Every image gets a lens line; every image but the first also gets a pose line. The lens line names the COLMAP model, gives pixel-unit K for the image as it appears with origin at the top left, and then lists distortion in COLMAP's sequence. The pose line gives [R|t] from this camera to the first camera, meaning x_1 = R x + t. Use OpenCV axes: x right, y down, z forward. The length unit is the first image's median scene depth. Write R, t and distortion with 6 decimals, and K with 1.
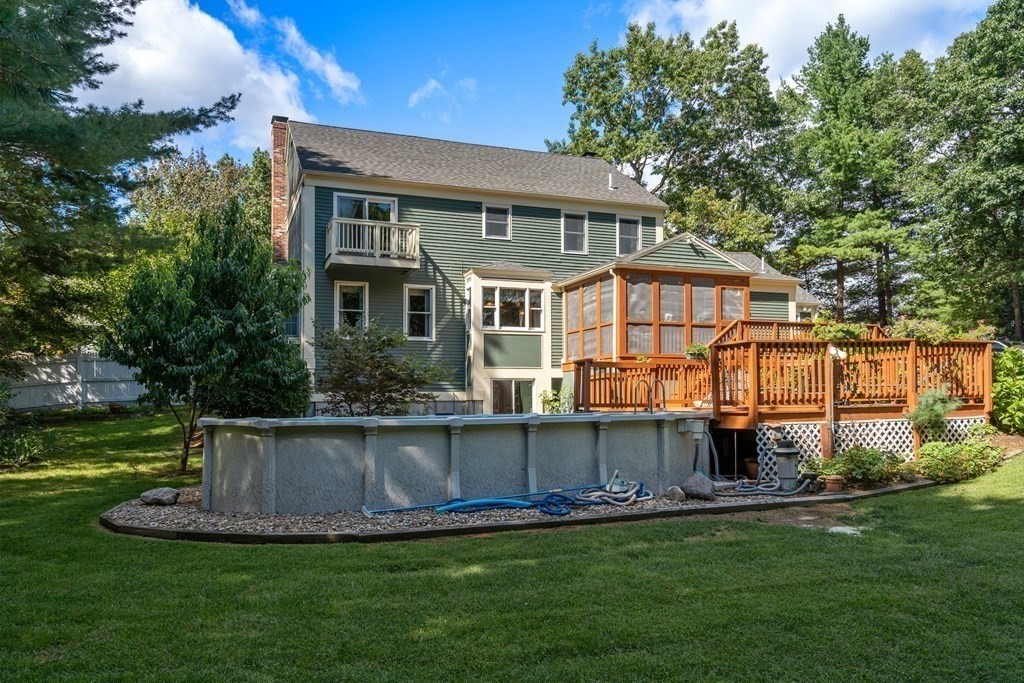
lens RADIAL K [[745.7, 0, 515.8], [0, 745.7, 372.8], [0, 0, 1]] dist [0.018323, -0.008113]
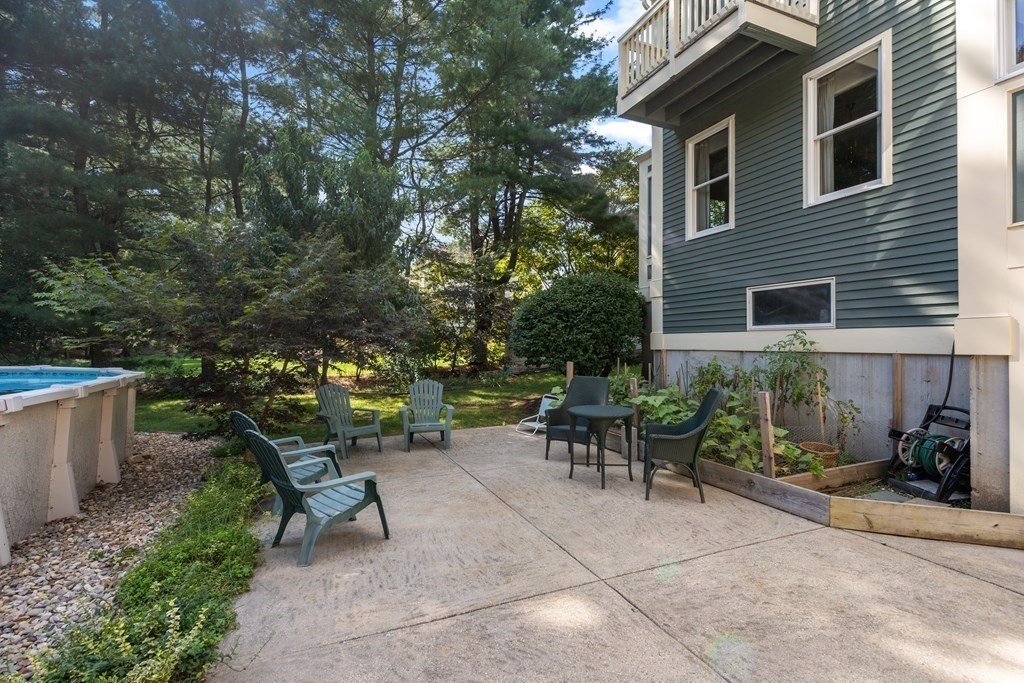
lens RADIAL K [[467.6, 0, 512.0], [0, 467.6, 341.5], [0, 0, 1]] dist [-0.000287, 0.000381]
pose [[0.024504, 0.006814, -0.999677, 0.127770], [0.041318, 0.999115, 0.007823, 0.026842], [0.998846, -0.041496, 0.024201, 0.903082]]
